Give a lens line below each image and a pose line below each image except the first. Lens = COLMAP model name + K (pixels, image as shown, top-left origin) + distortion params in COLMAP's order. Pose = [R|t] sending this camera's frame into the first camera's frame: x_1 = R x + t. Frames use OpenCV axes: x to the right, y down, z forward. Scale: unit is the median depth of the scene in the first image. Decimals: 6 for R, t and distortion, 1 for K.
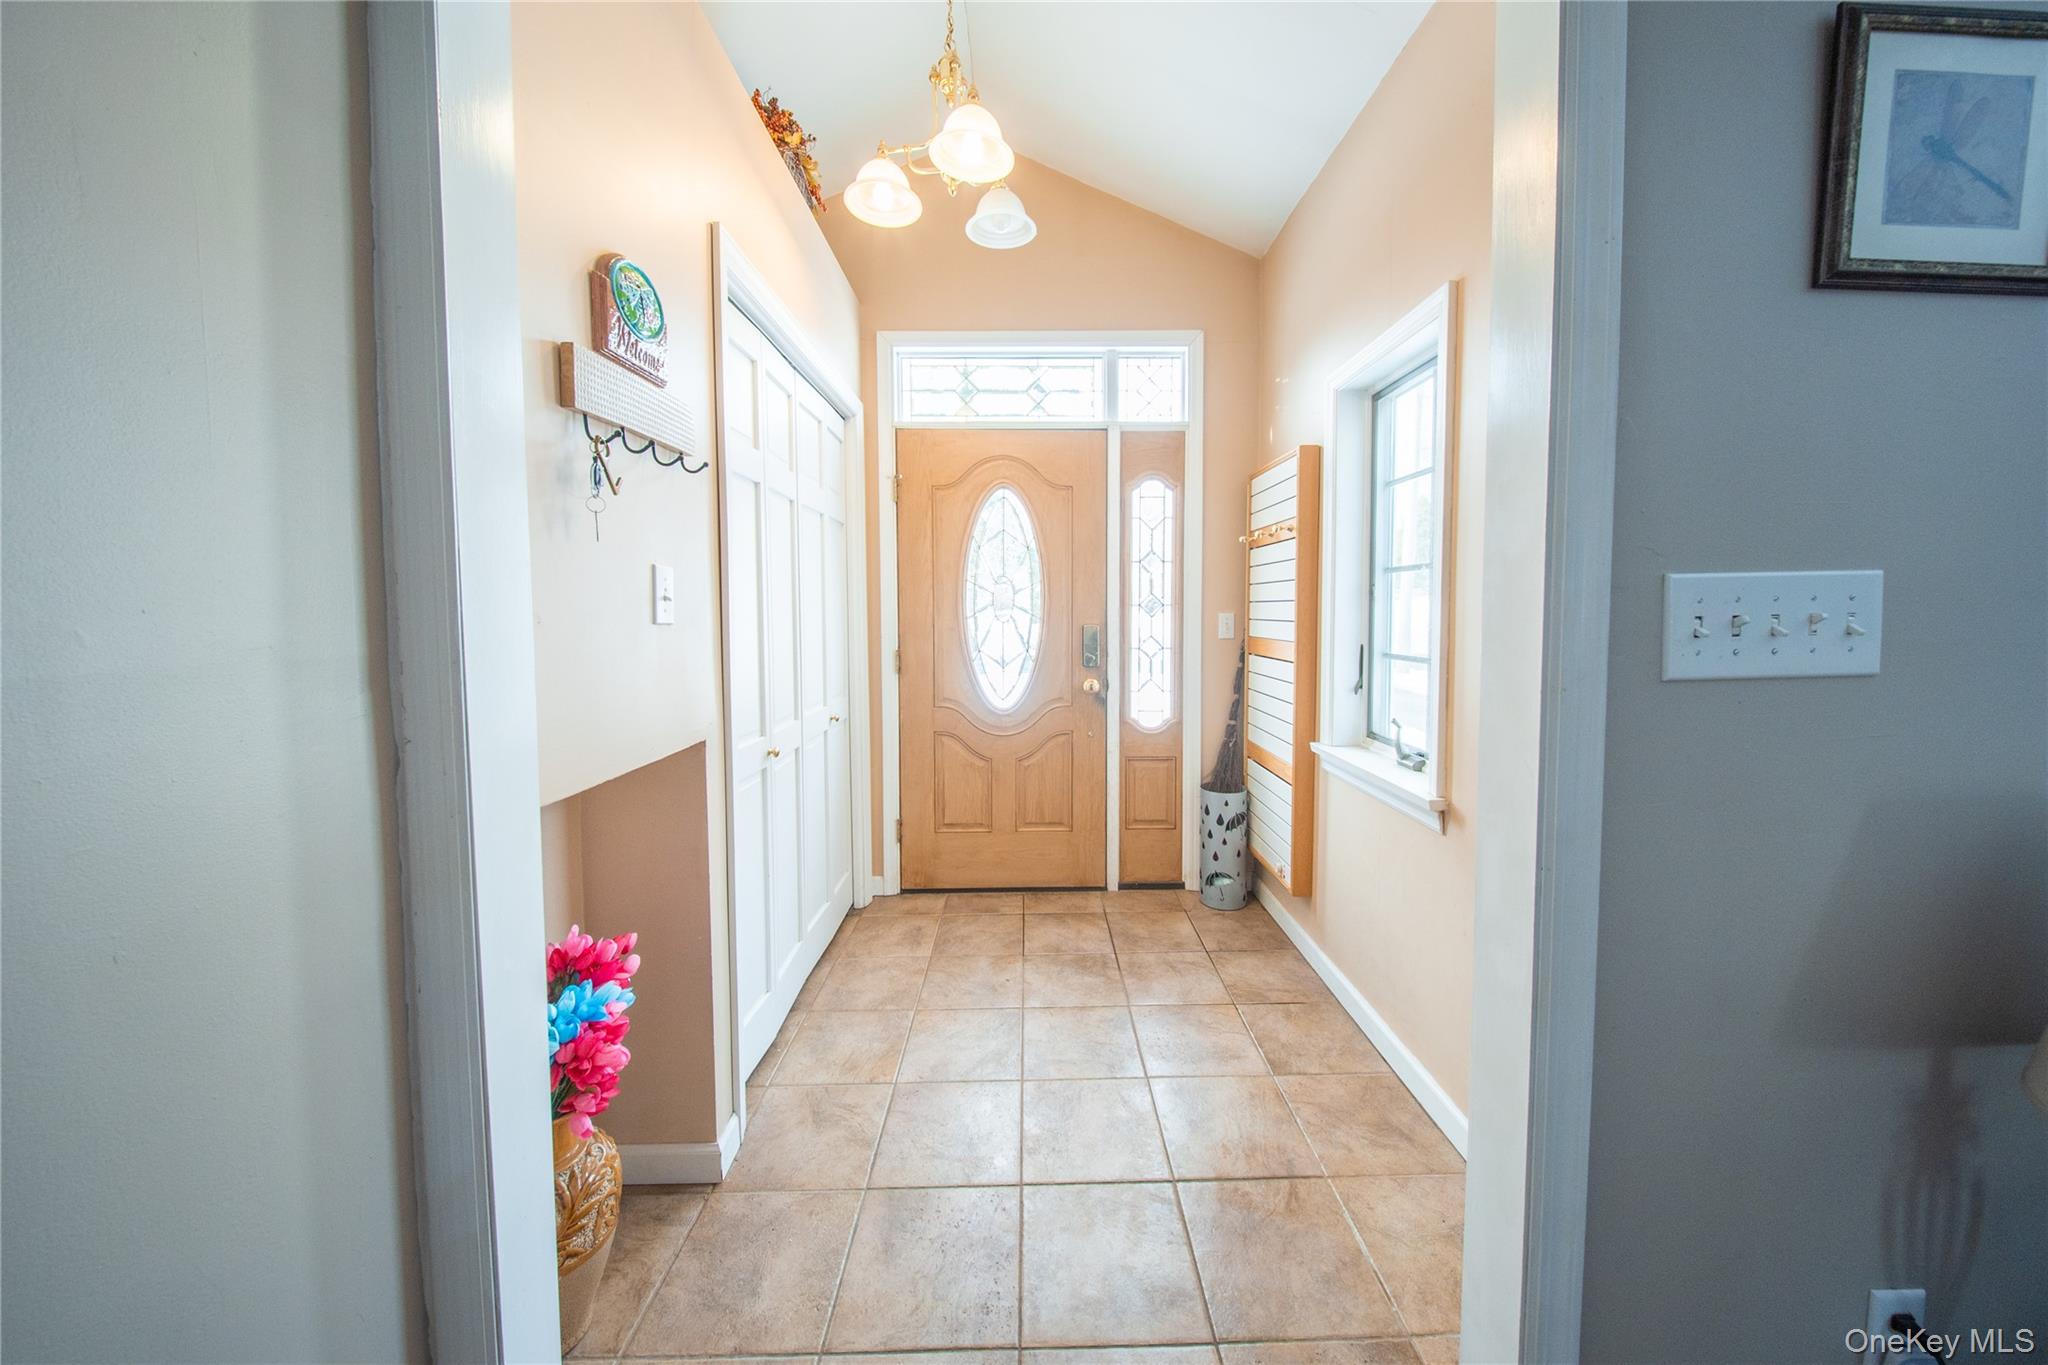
lens RADIAL K [[660.5, 0, 1028.0], [0, 660.5, 638.1], [0, 0, 1]] dist [-0.000225, -0.000018]
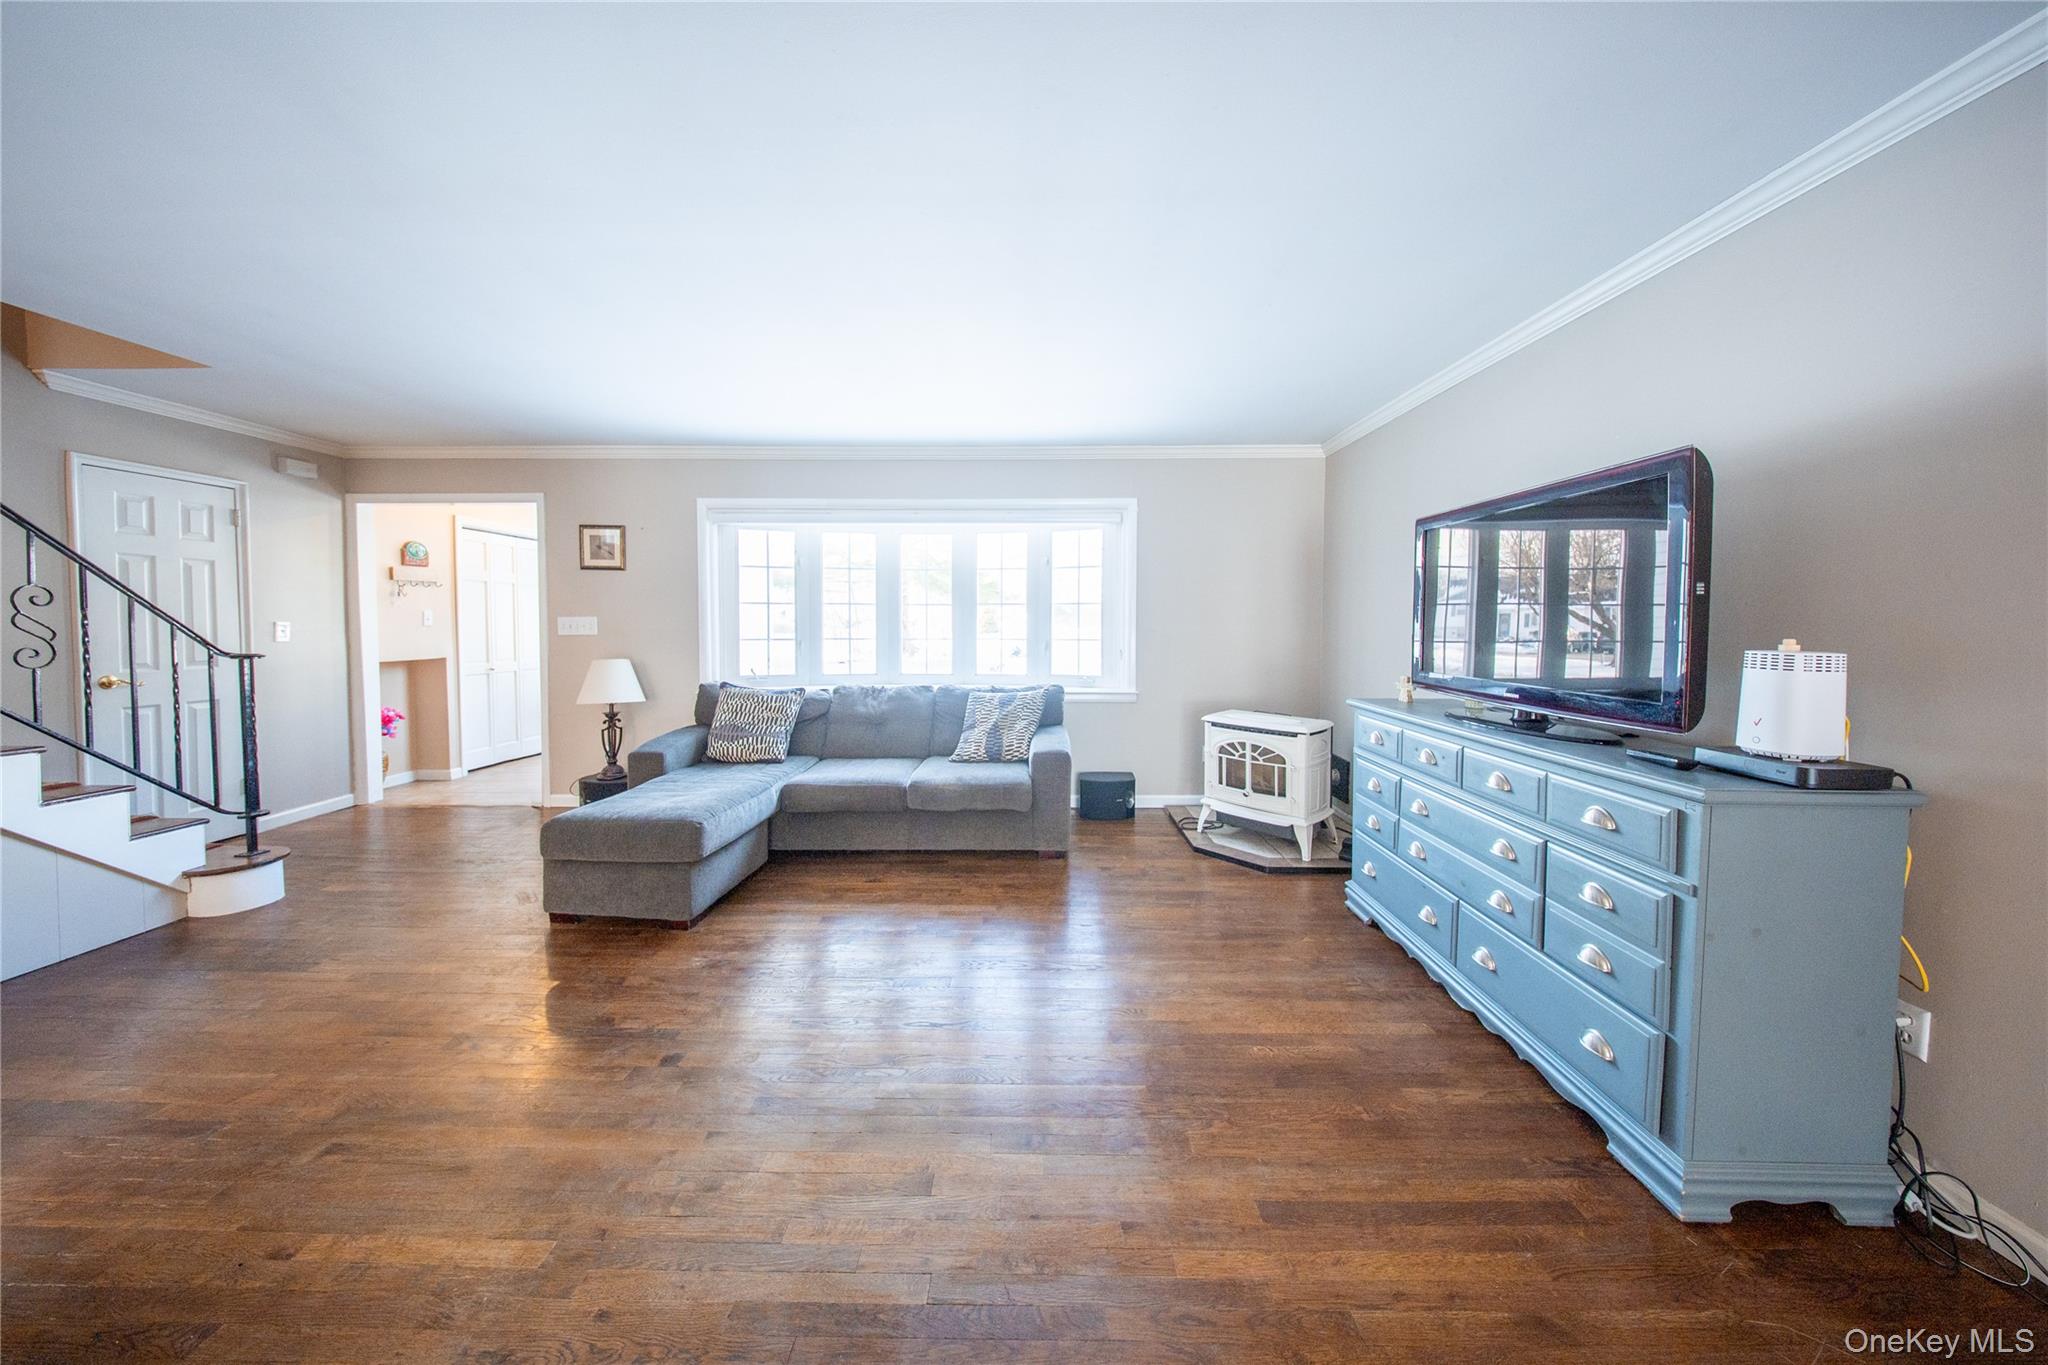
lens RADIAL K [[630.3, 0, 1024.2], [0, 630.3, 640.7], [0, 0, 1]] dist [-0.001130, -0.000090]
pose [[0.999463, 0.009035, -0.031504, 5.304794], [-0.009488, 0.999853, -0.014253, 0.151350], [0.031371, 0.014544, 0.999402, -4.492897]]
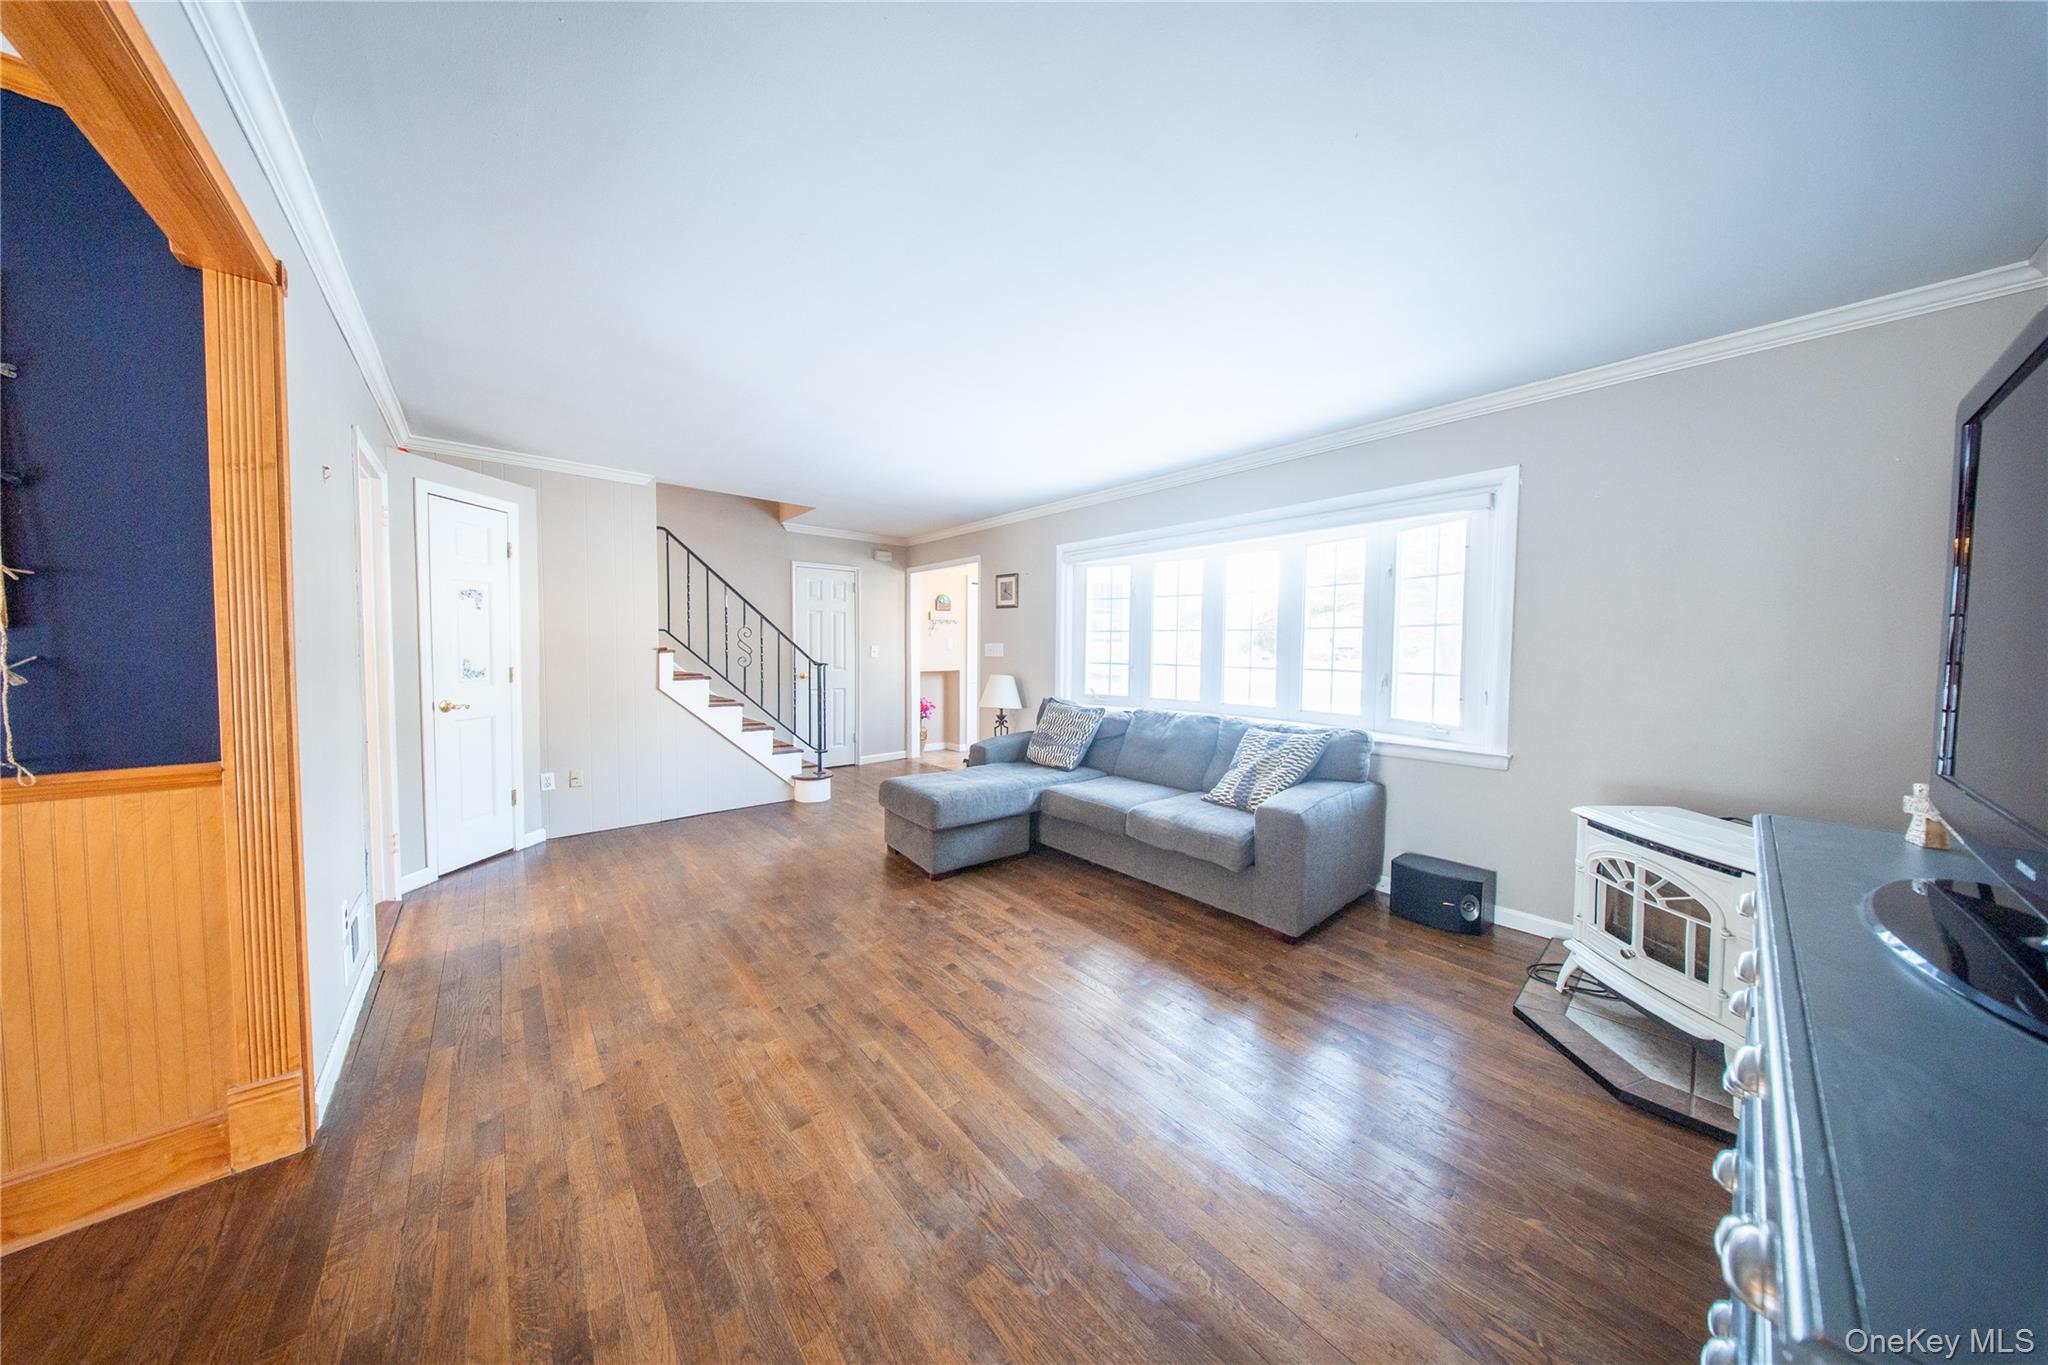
lens RADIAL K [[606.1, 0, 1028.3], [0, 606.1, 668.5], [0, 0, 1]] dist [-0.000262, -0.000054]
pose [[0.641840, 0.040071, -0.765791, 7.052698], [-0.045606, 0.998861, 0.014043, 0.082021], [0.765481, 0.025911, 0.642937, -3.404712]]
